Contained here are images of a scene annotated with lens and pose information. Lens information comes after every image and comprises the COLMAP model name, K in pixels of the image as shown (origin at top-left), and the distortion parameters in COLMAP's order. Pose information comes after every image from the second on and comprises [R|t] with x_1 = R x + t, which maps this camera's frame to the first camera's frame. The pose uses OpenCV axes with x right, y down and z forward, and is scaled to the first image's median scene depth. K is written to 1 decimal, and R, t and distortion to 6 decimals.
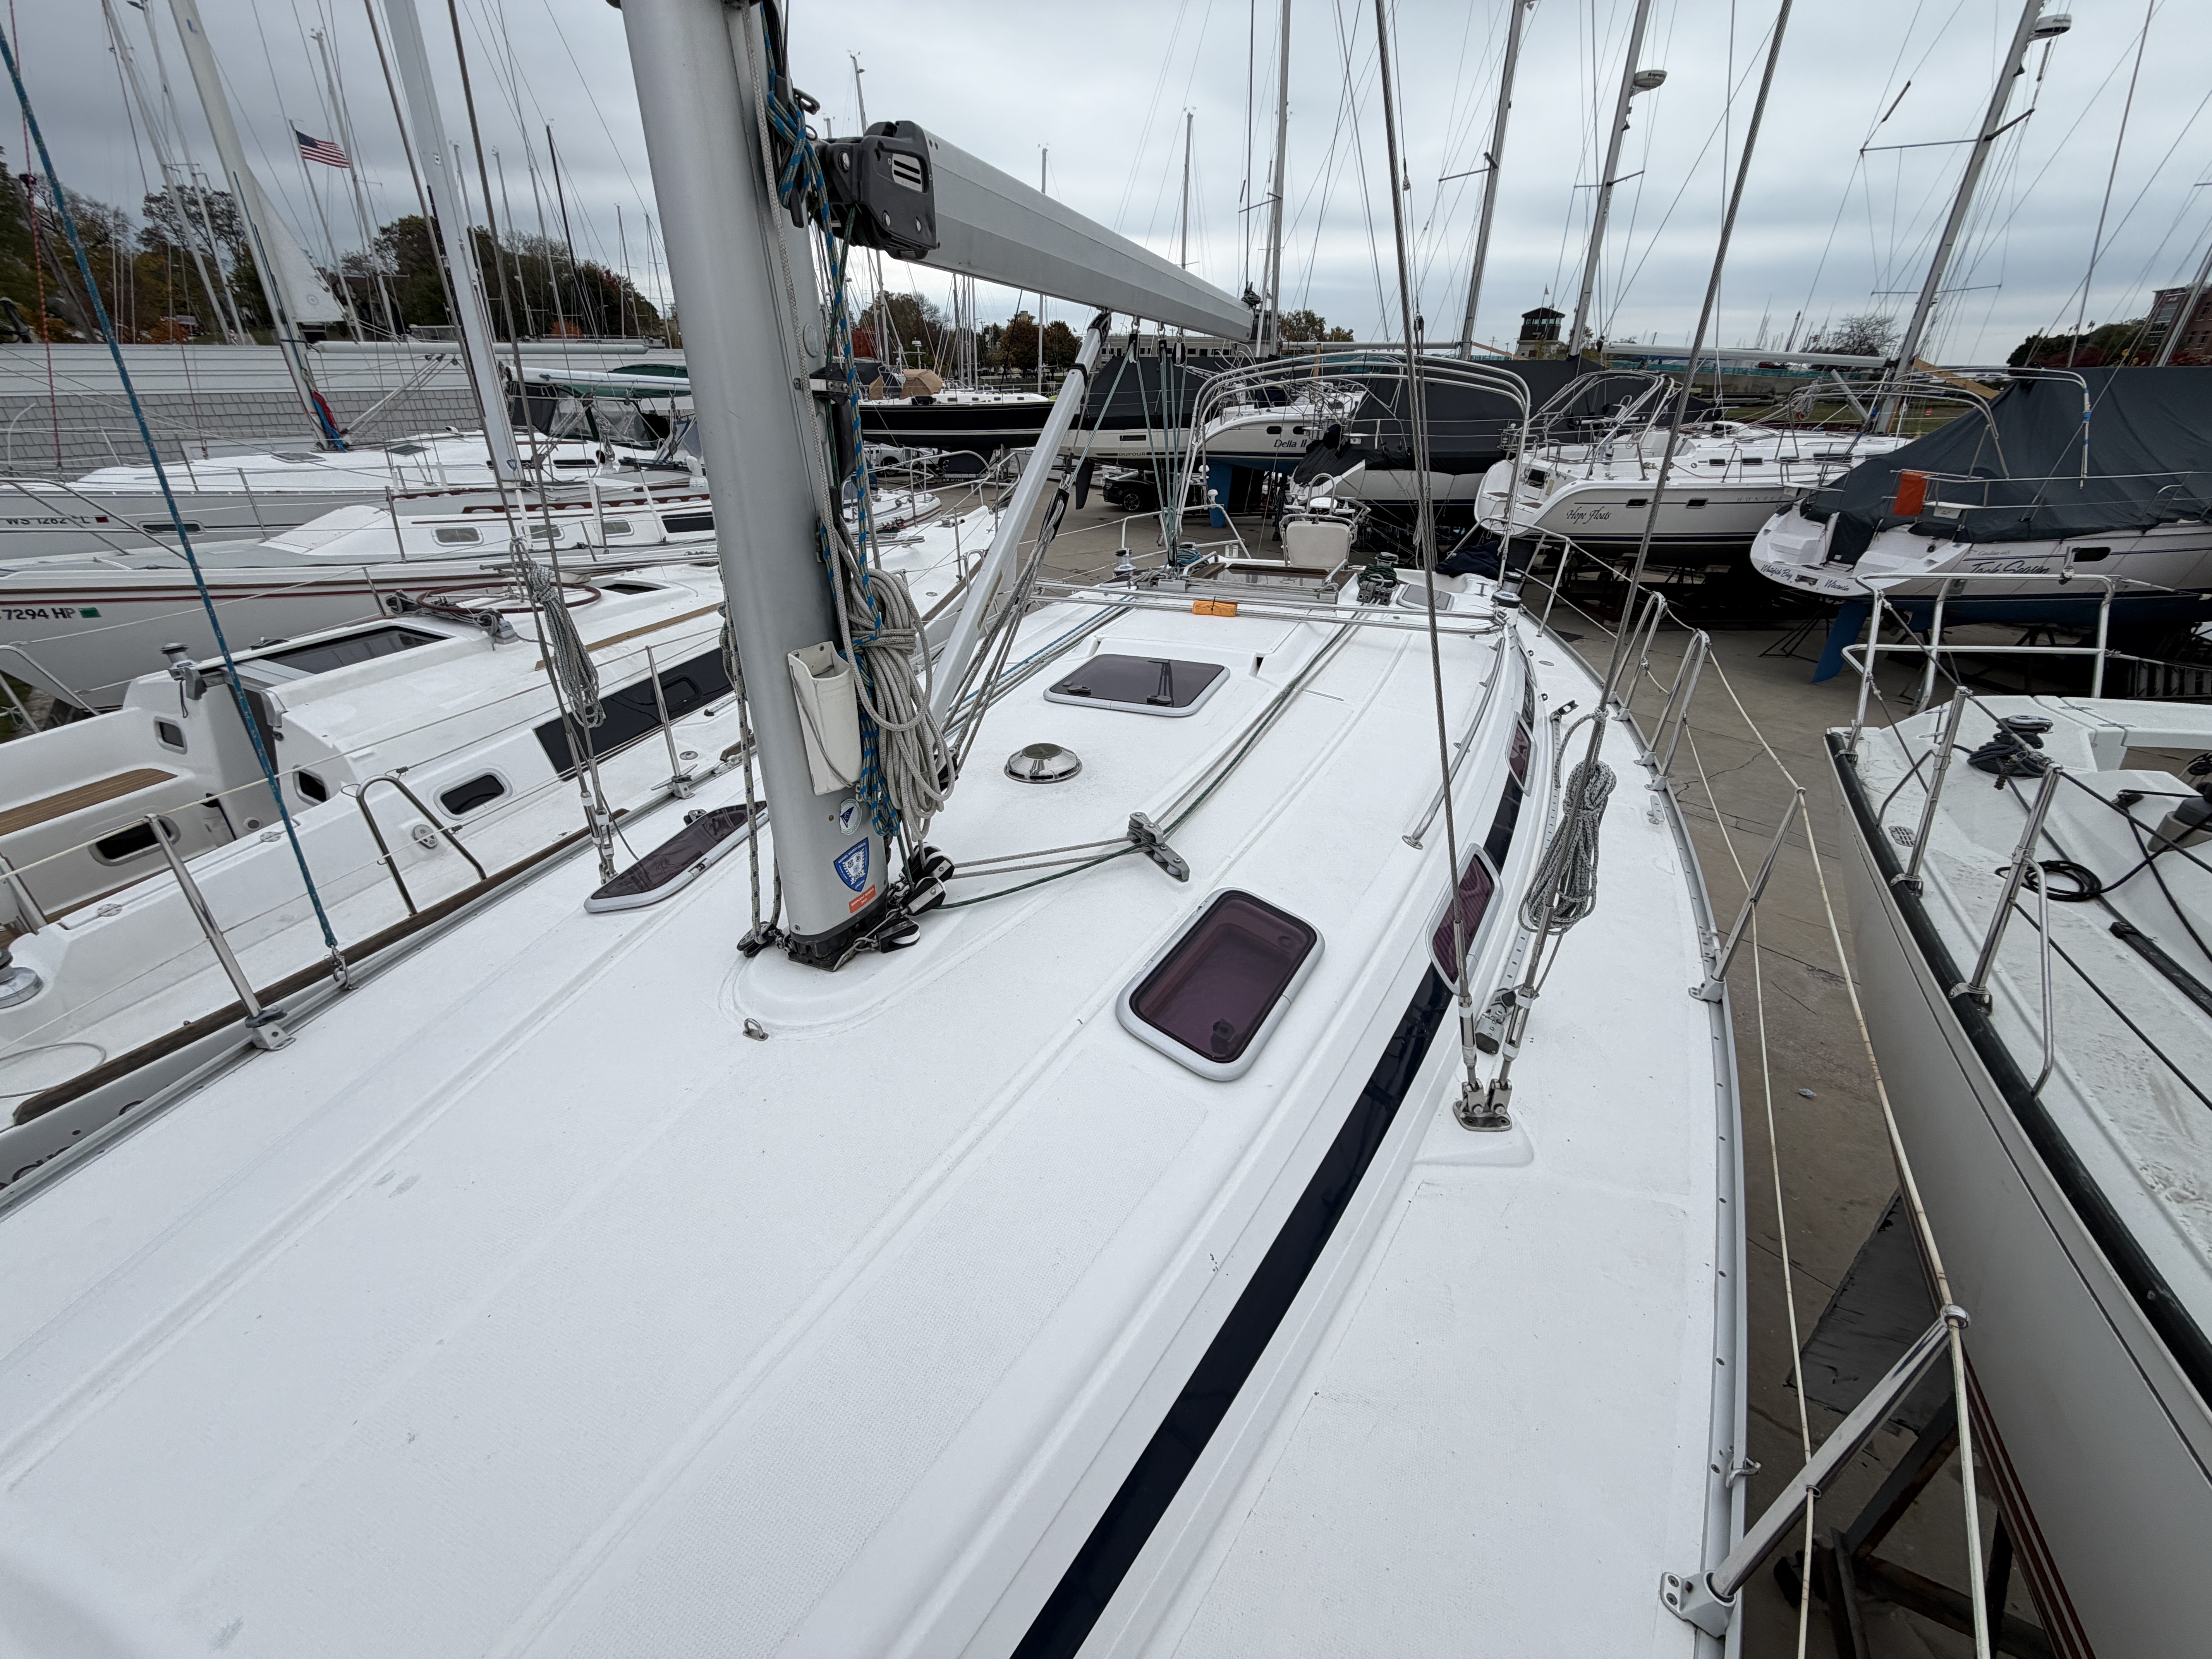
lens RADIAL K [[879.9, 0, 1100.0], [0, 879.9, 826.0], [0, 0, 1]] dist [0.000408, -0.000220]
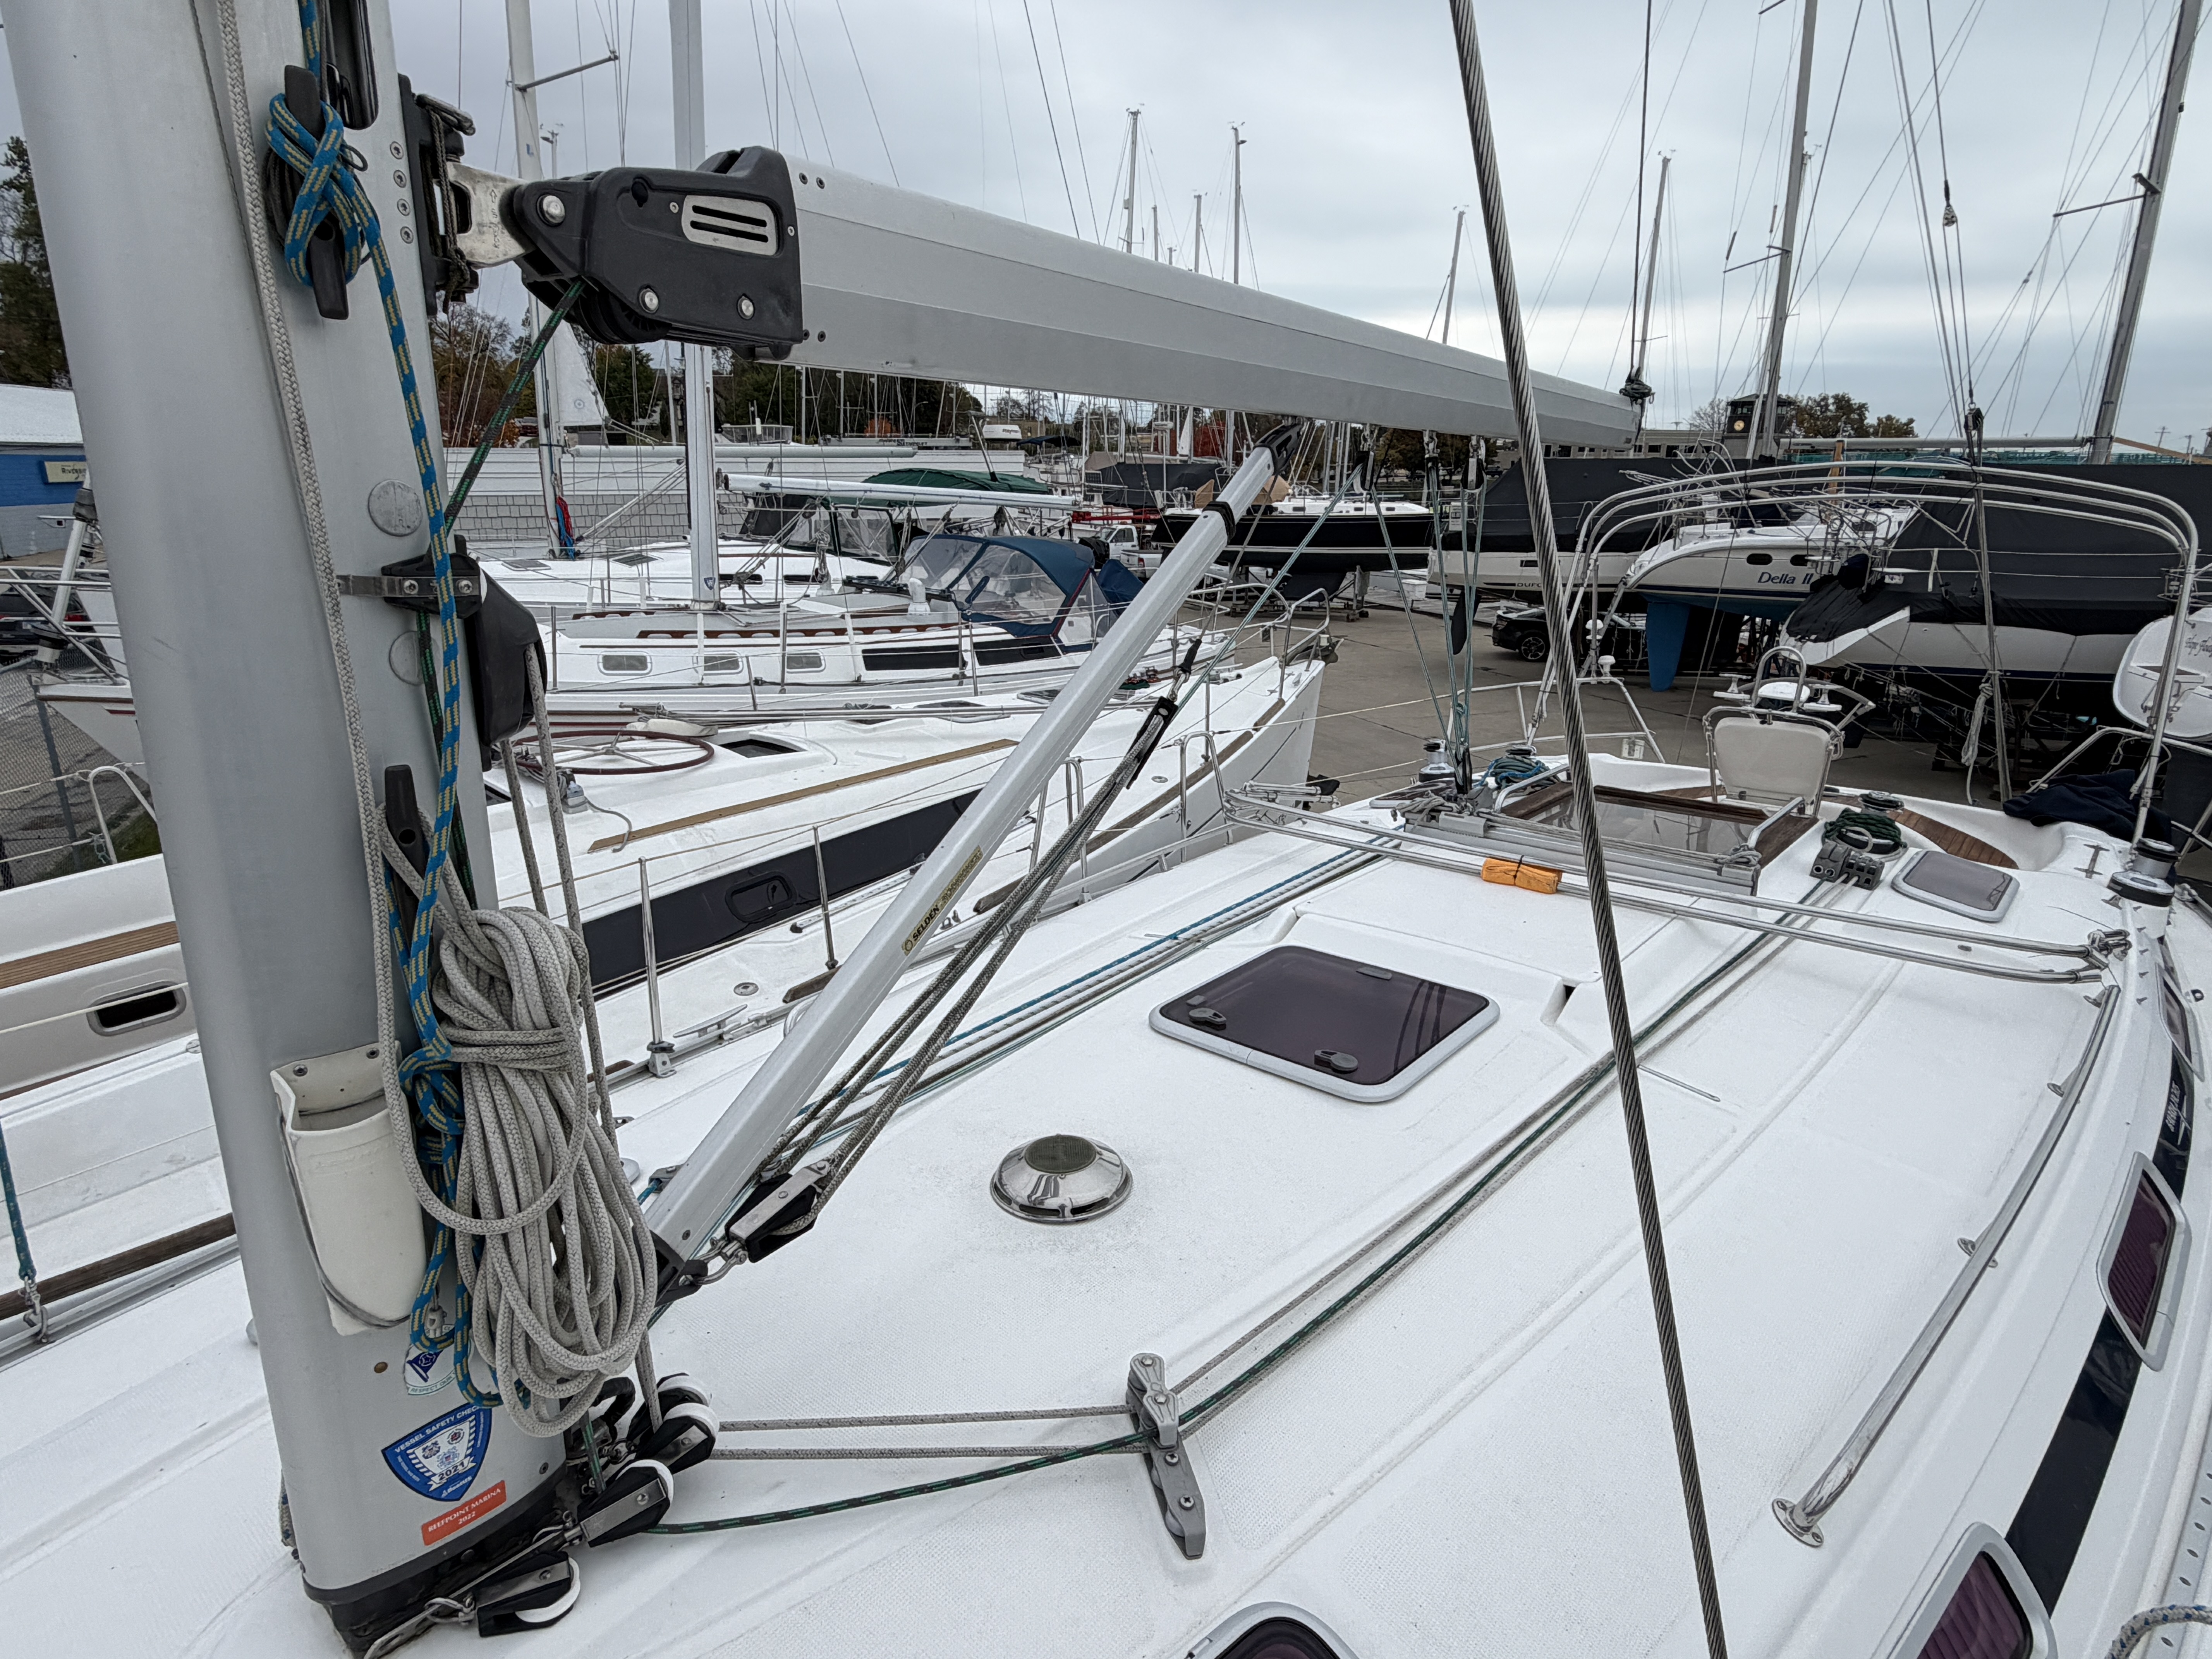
lens RADIAL K [[1218.5, 0, 1098.2], [0, 1218.5, 820.2], [0, 0, 1]] dist [0.001044, -0.000393]
pose [[0.948801, 0.090256, -0.302704, 0.026686], [-0.148304, 0.973405, -0.174612, -0.025129], [0.278894, 0.210564, 0.936953, 0.038774]]
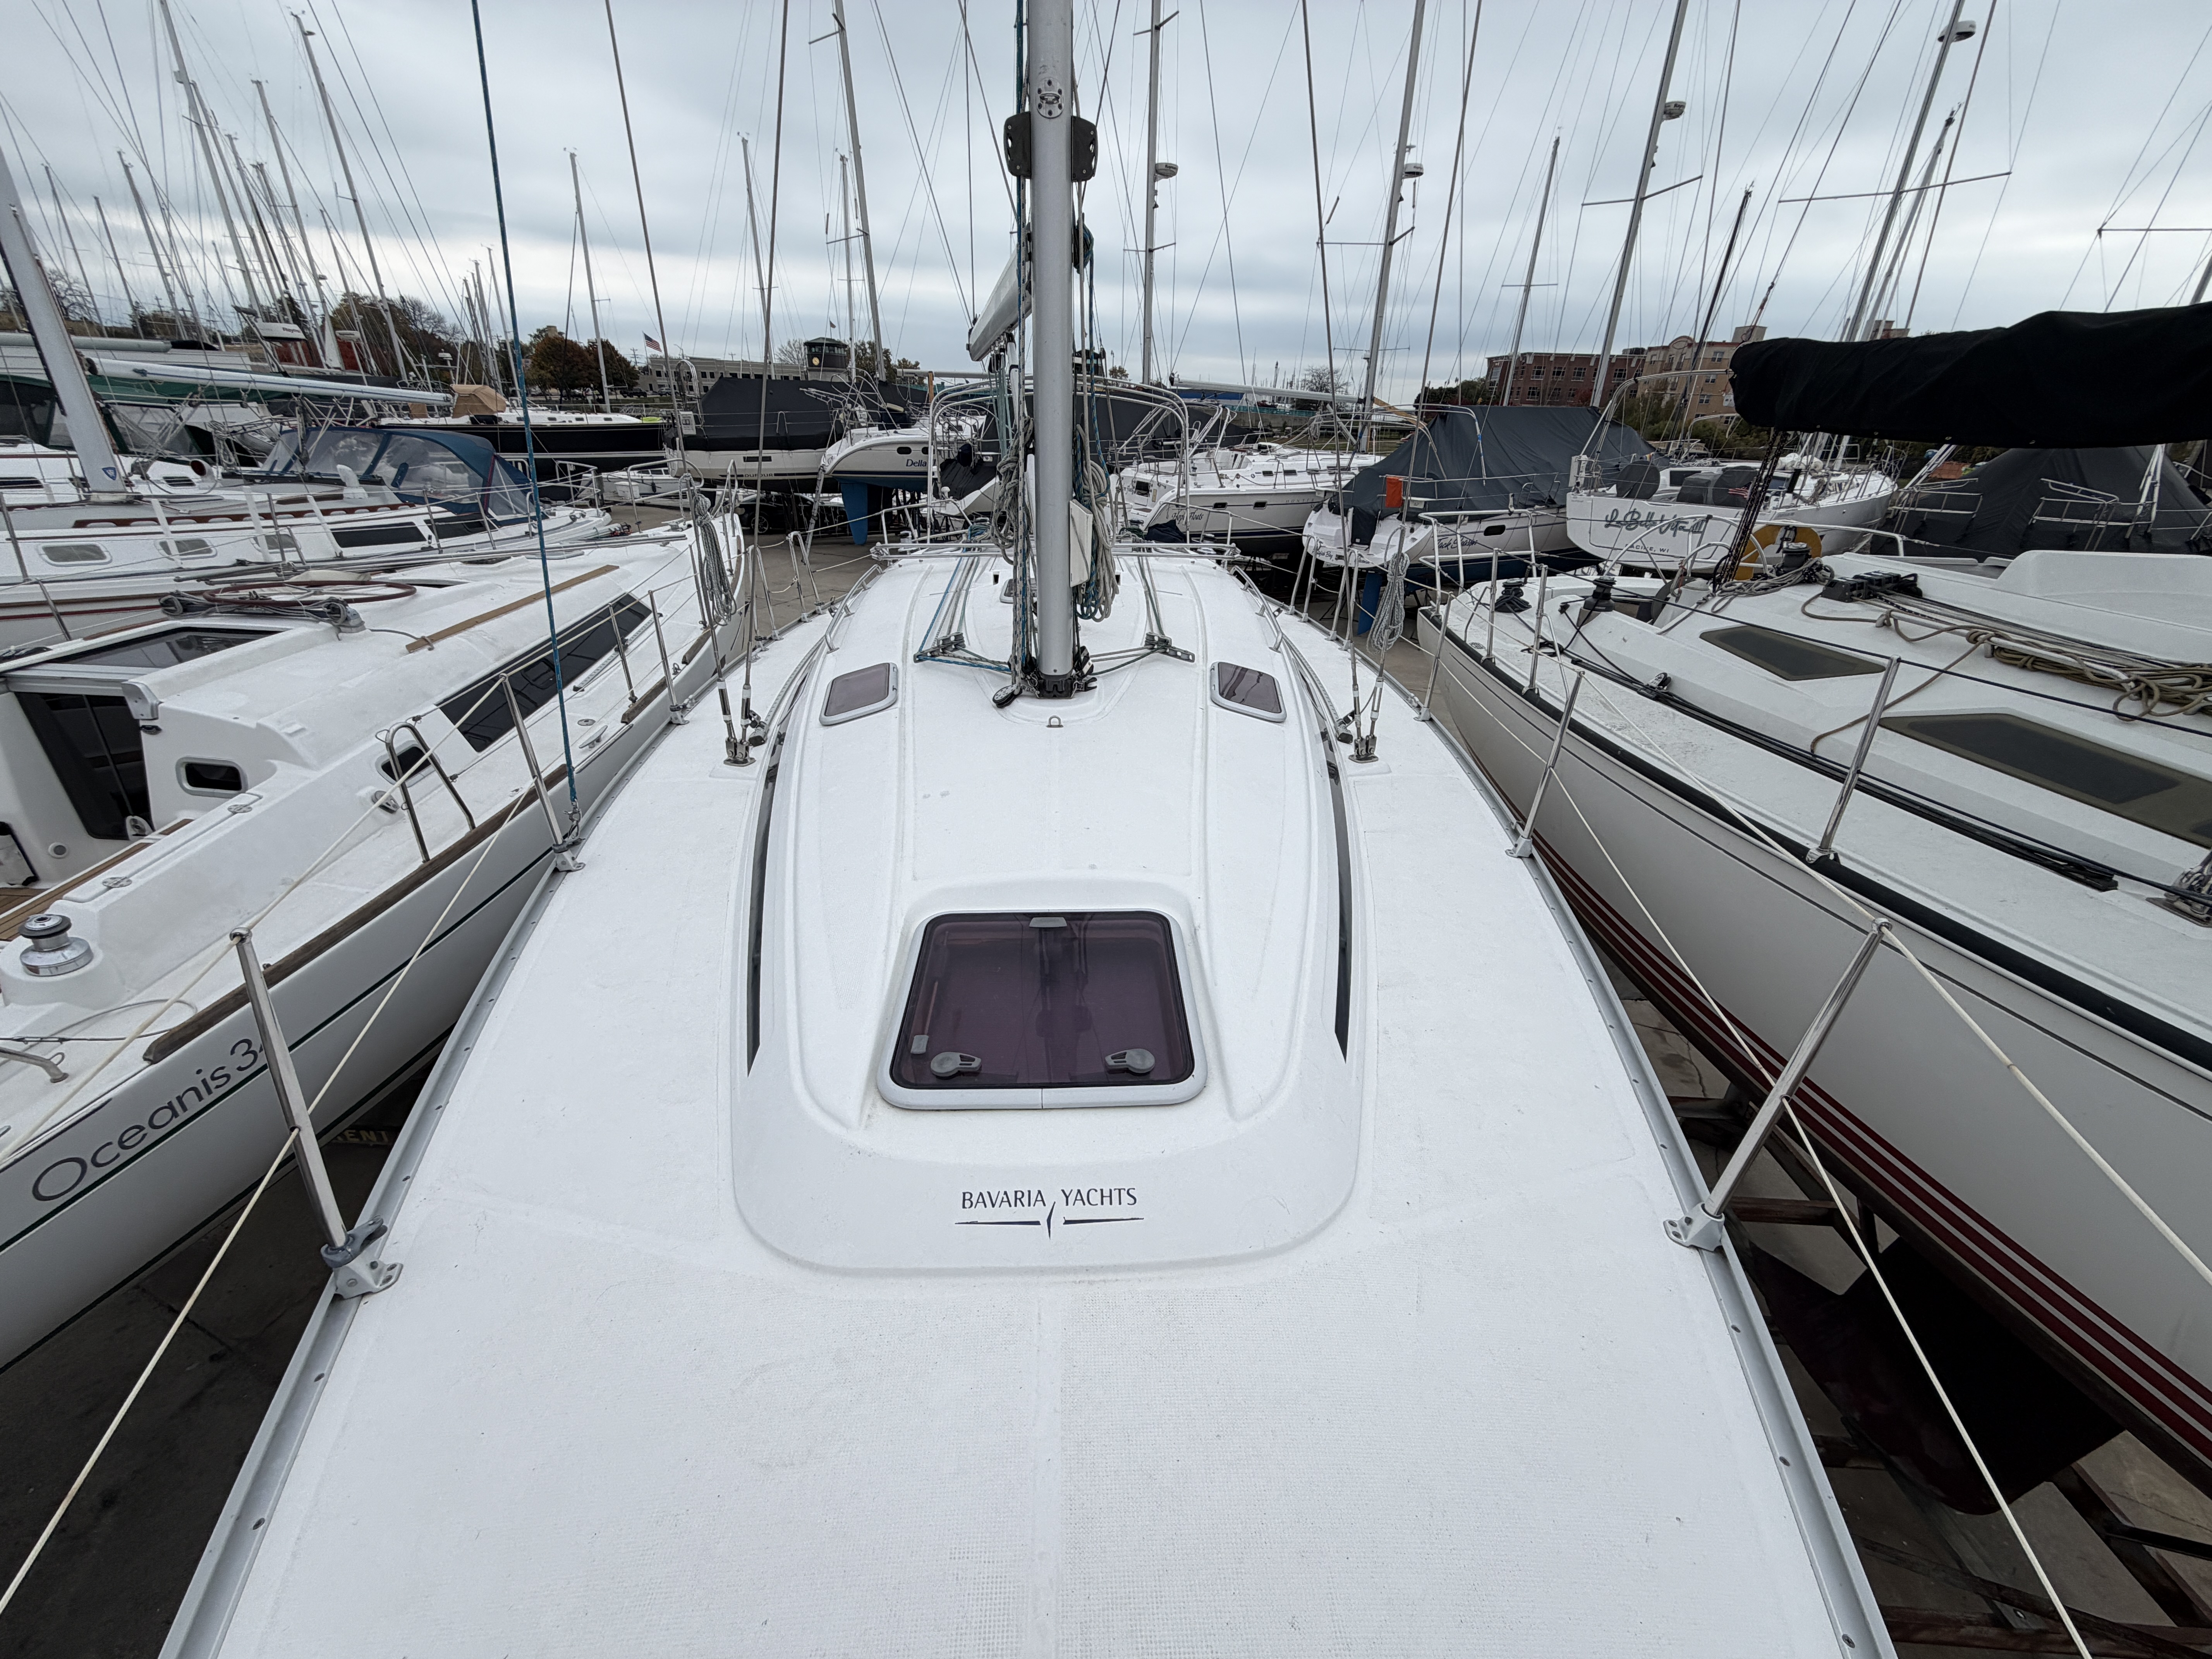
lens RADIAL K [[879.9, 0, 1100.0], [0, 879.9, 826.0], [0, 0, 1]] dist [0.000408, -0.000220]
pose [[0.908858, -0.161654, 0.384505, -0.100489], [0.172002, 0.985068, 0.007582, 0.043048], [-0.379989, 0.059244, 0.923092, -0.064347]]
